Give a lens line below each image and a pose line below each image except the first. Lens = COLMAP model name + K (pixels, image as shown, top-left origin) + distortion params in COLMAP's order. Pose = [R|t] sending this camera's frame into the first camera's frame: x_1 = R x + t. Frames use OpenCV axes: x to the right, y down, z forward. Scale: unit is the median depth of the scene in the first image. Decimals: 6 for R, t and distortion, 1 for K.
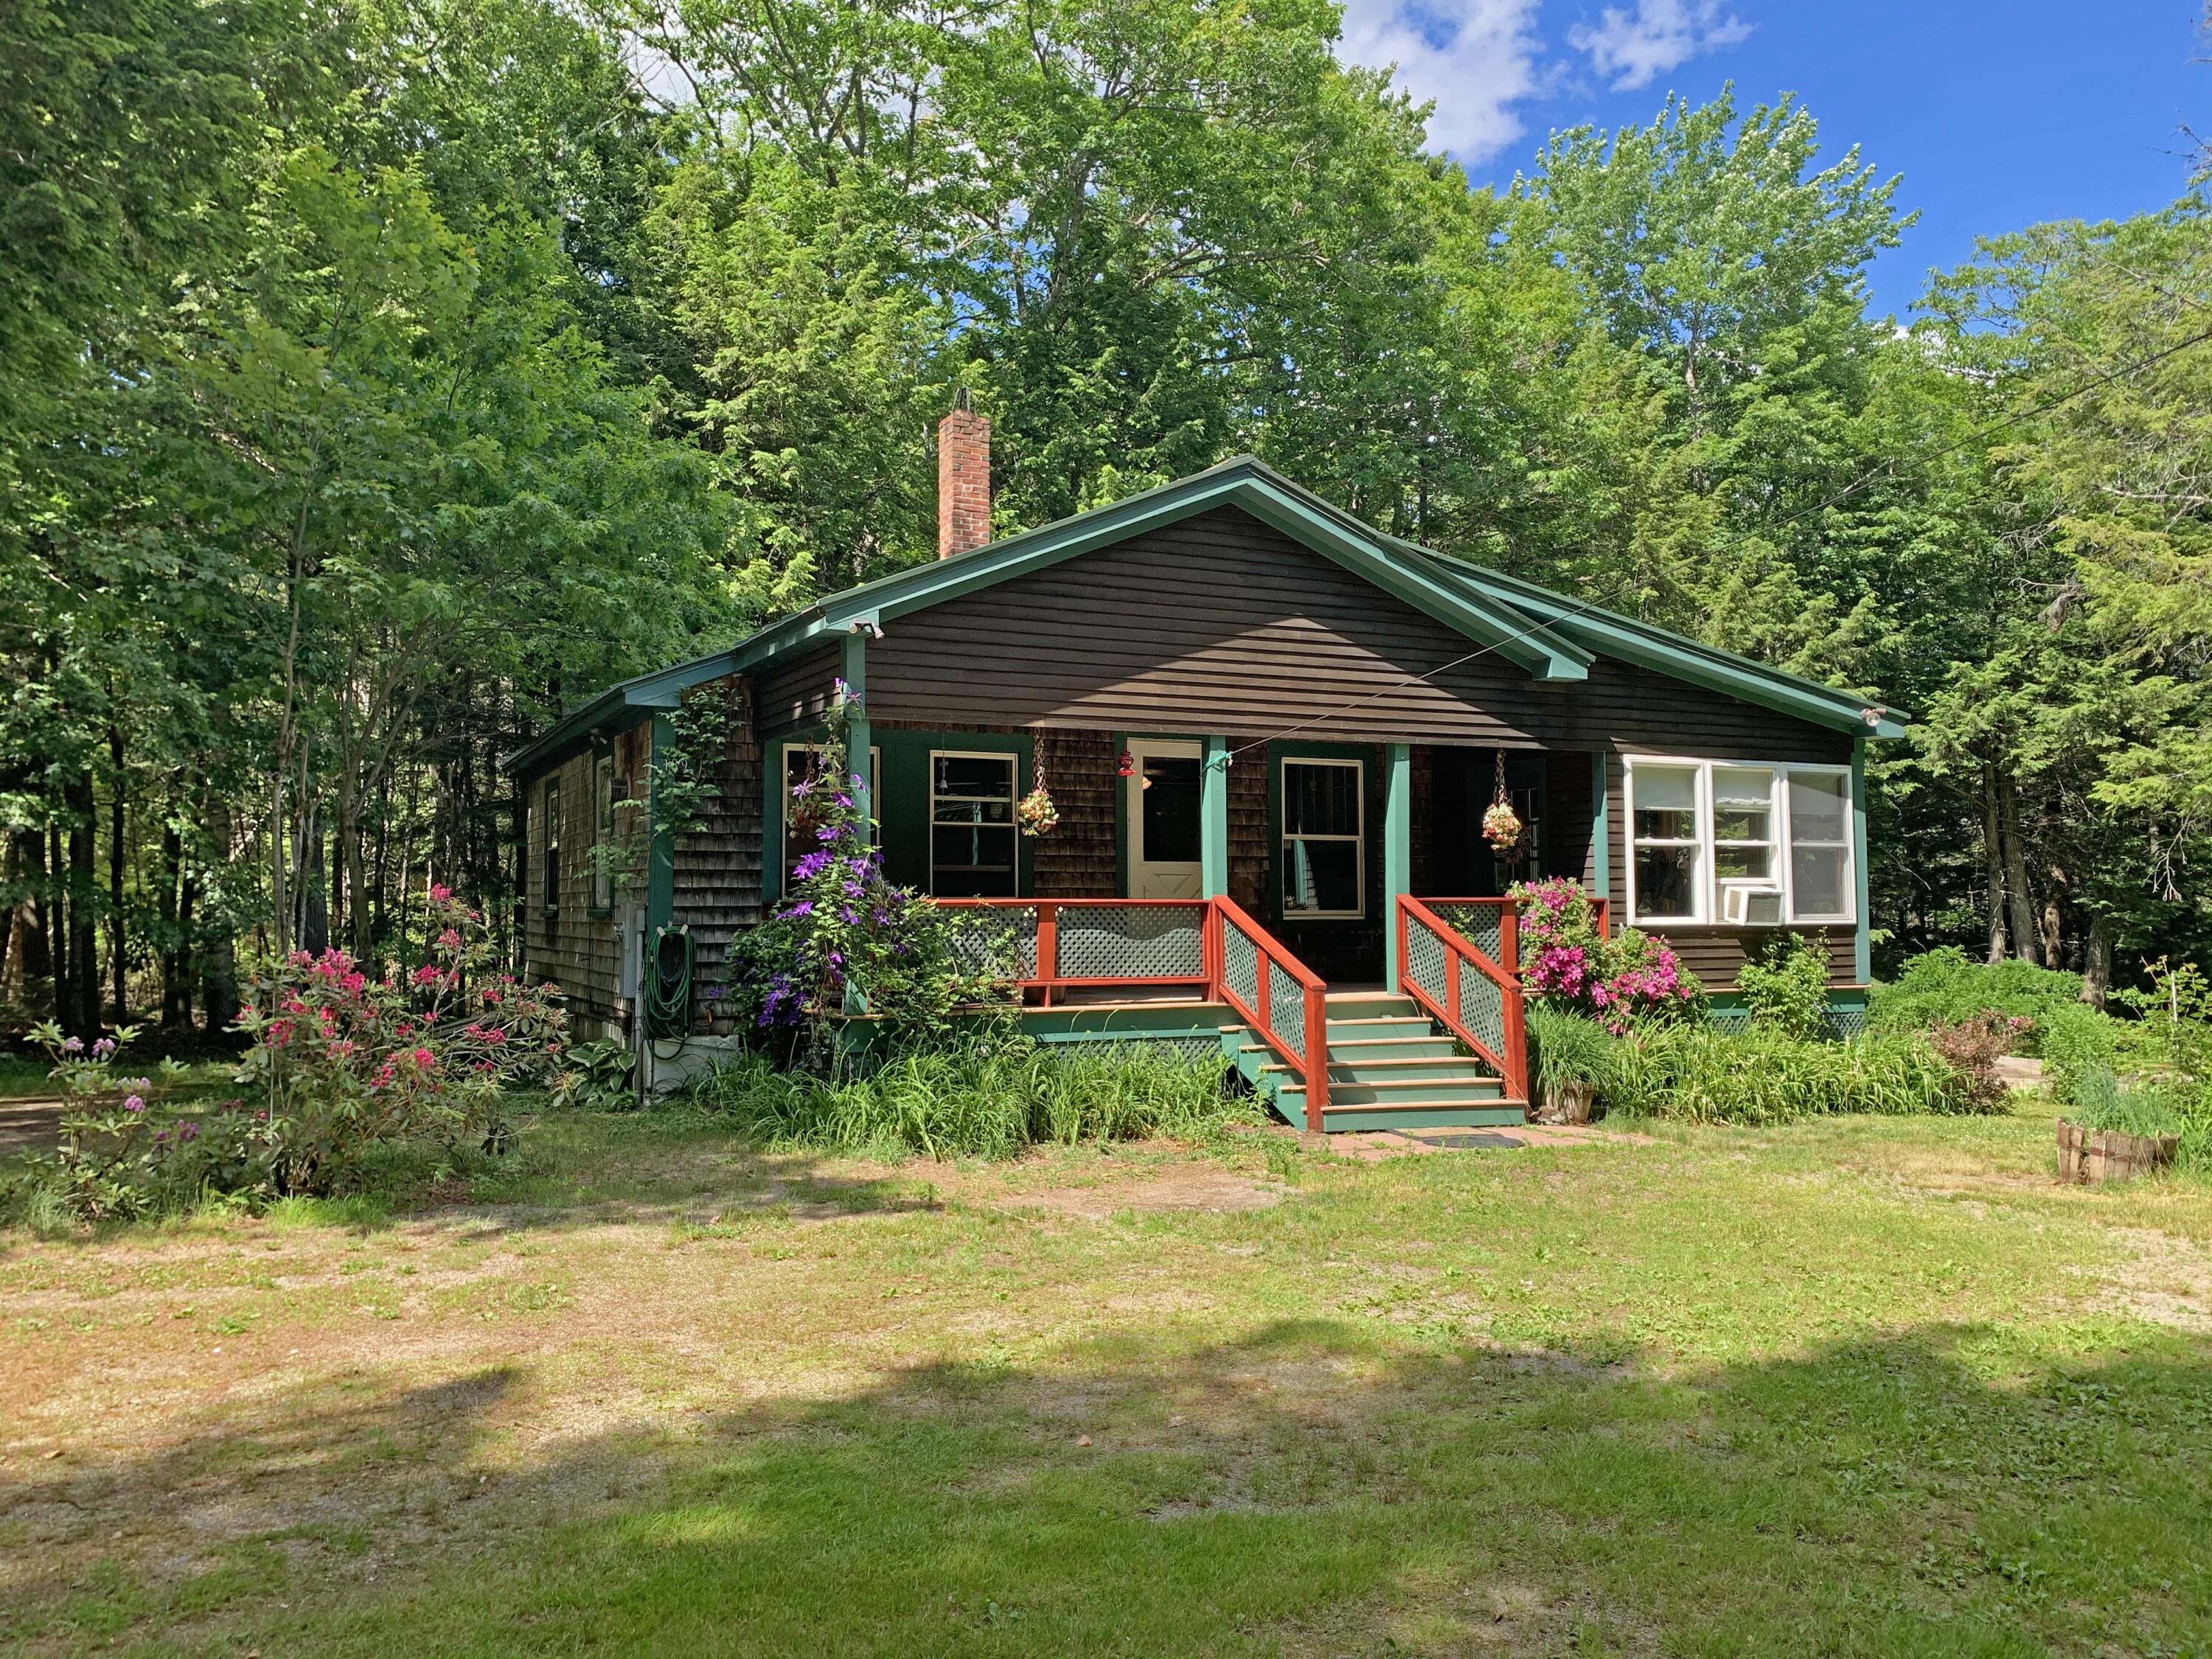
lens RADIAL K [[1751.3, 0, 1121.3], [0, 1751.3, 824.8], [0, 0, 1]] dist [0.045318, 0.002754]
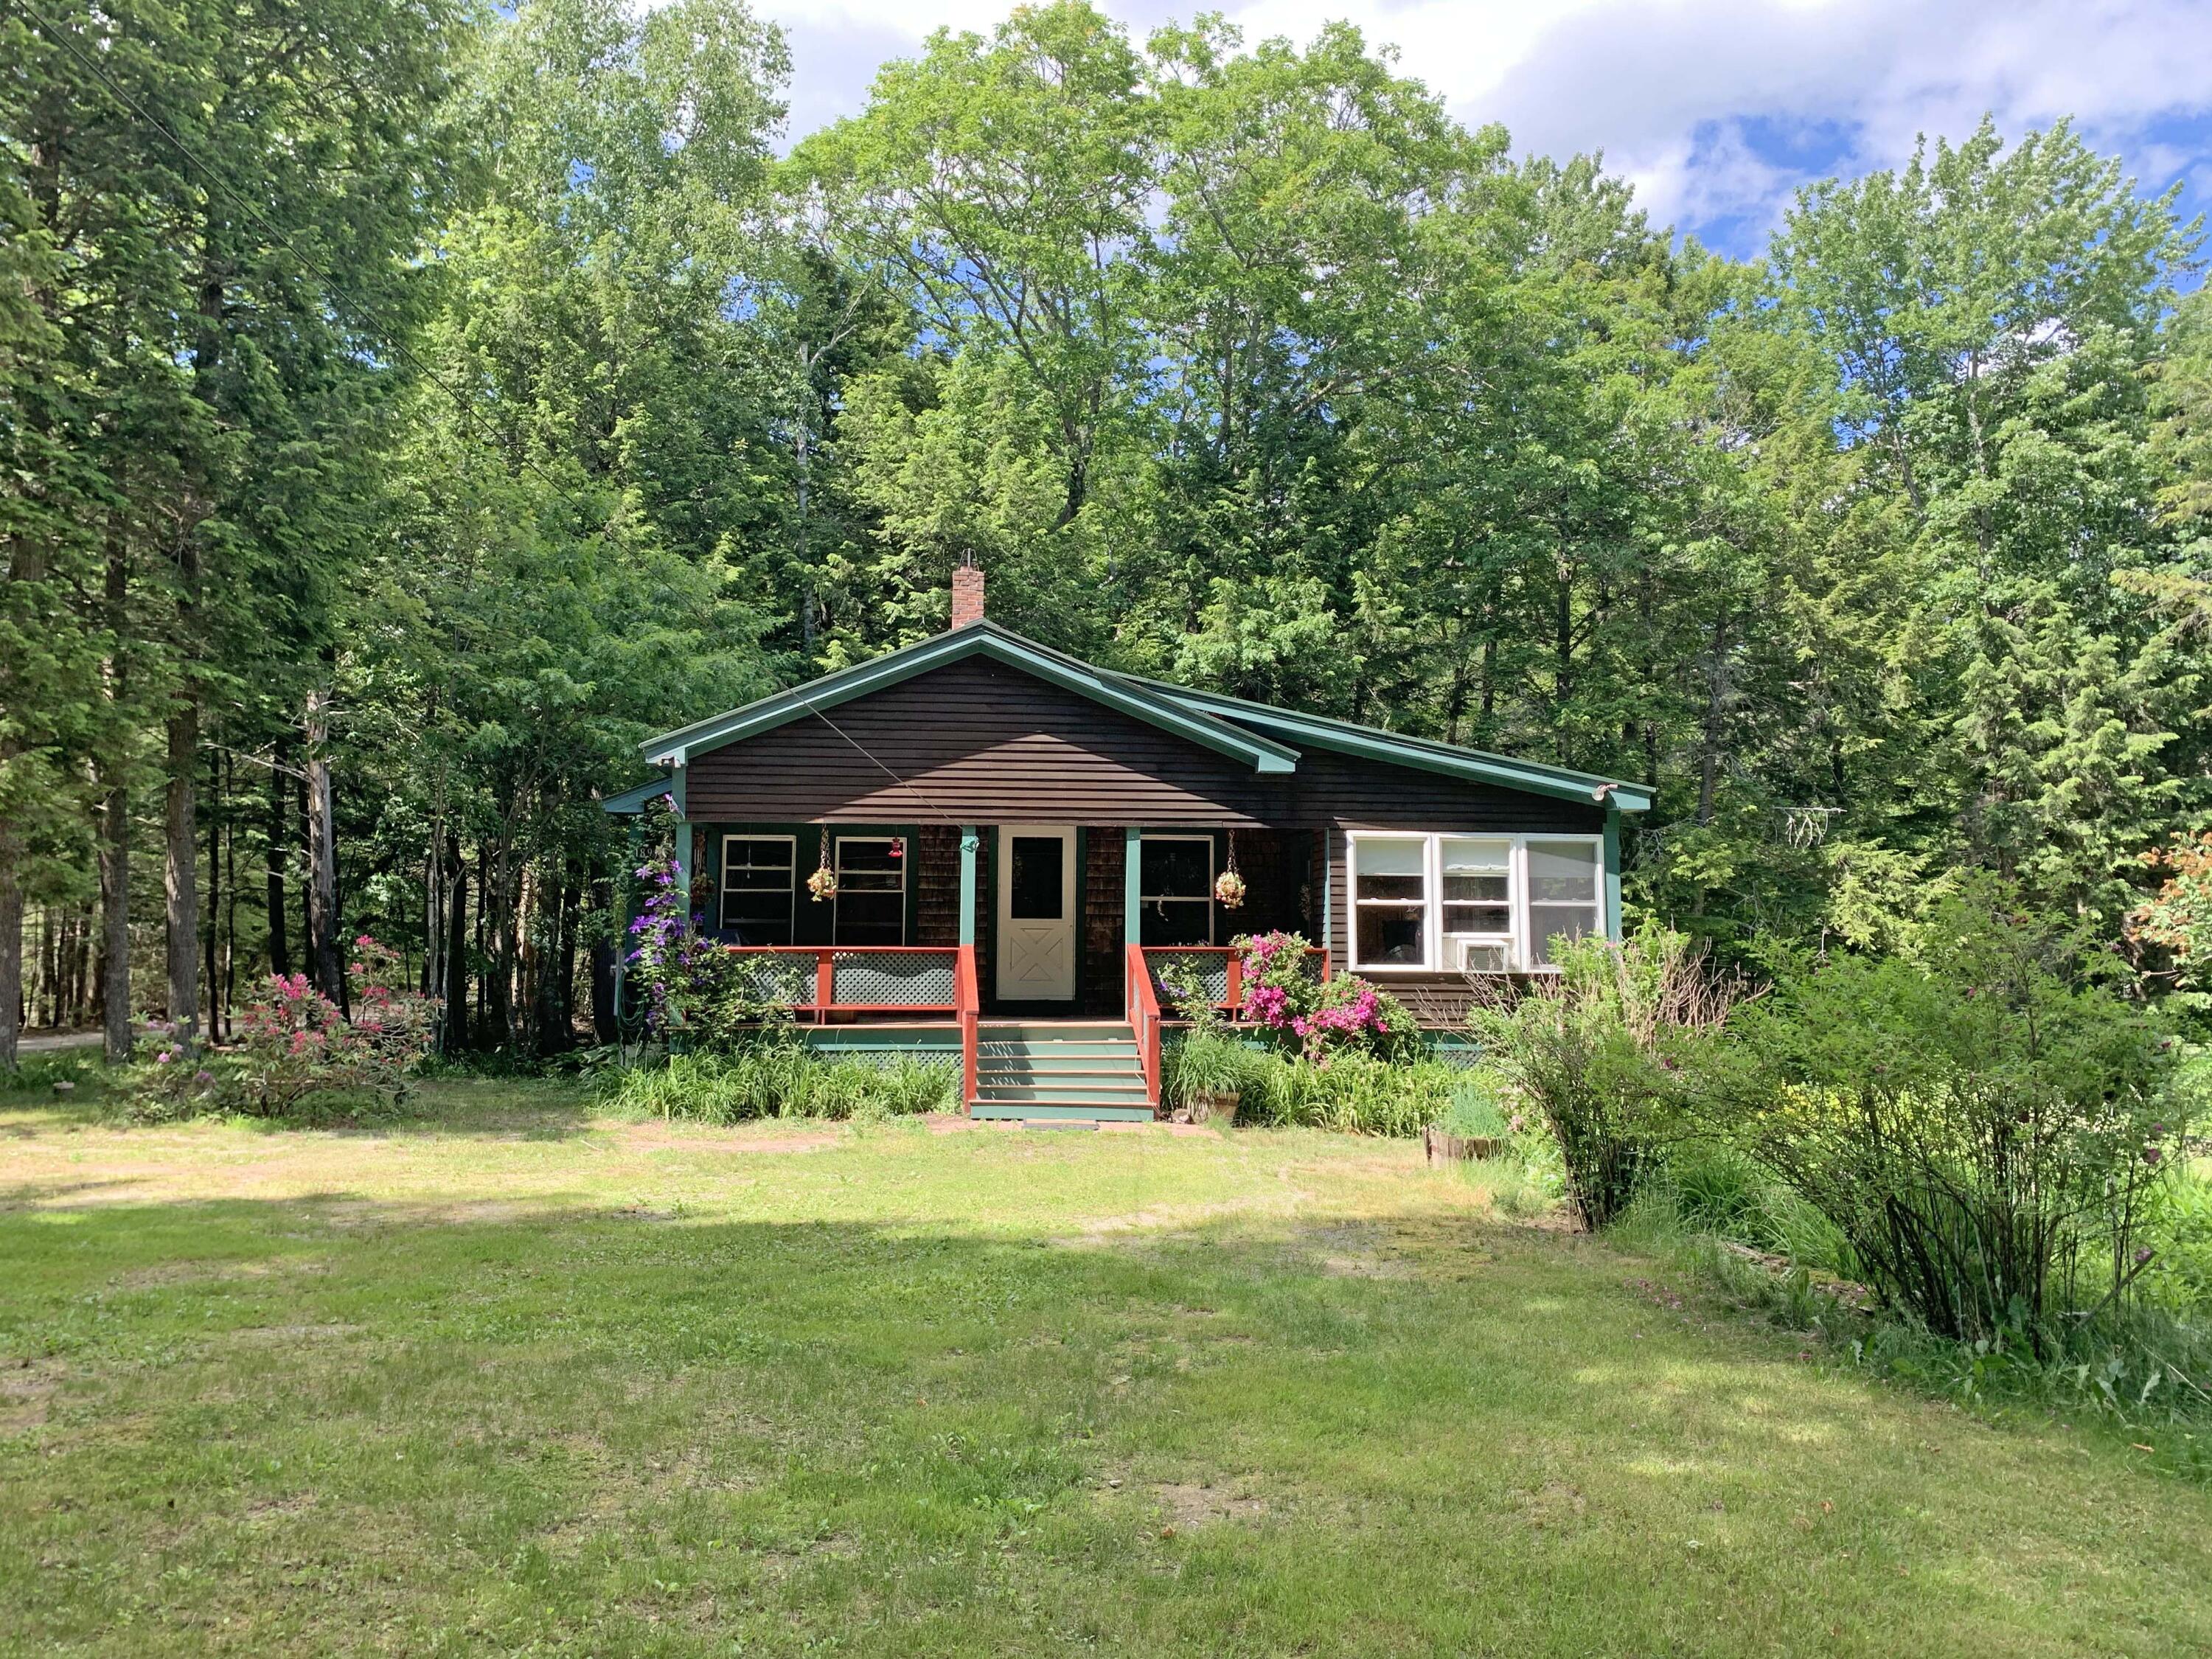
lens RADIAL K [[1751.3, 0, 1088.6], [0, 1751.3, 808.9], [0, 0, 1]] dist [0.045318, 0.002754]
pose [[0.934967, -0.023808, -0.353936, 0.551104], [0.009490, 0.999067, -0.042134, -0.005539], [0.354609, 0.036035, 0.934320, -0.197877]]
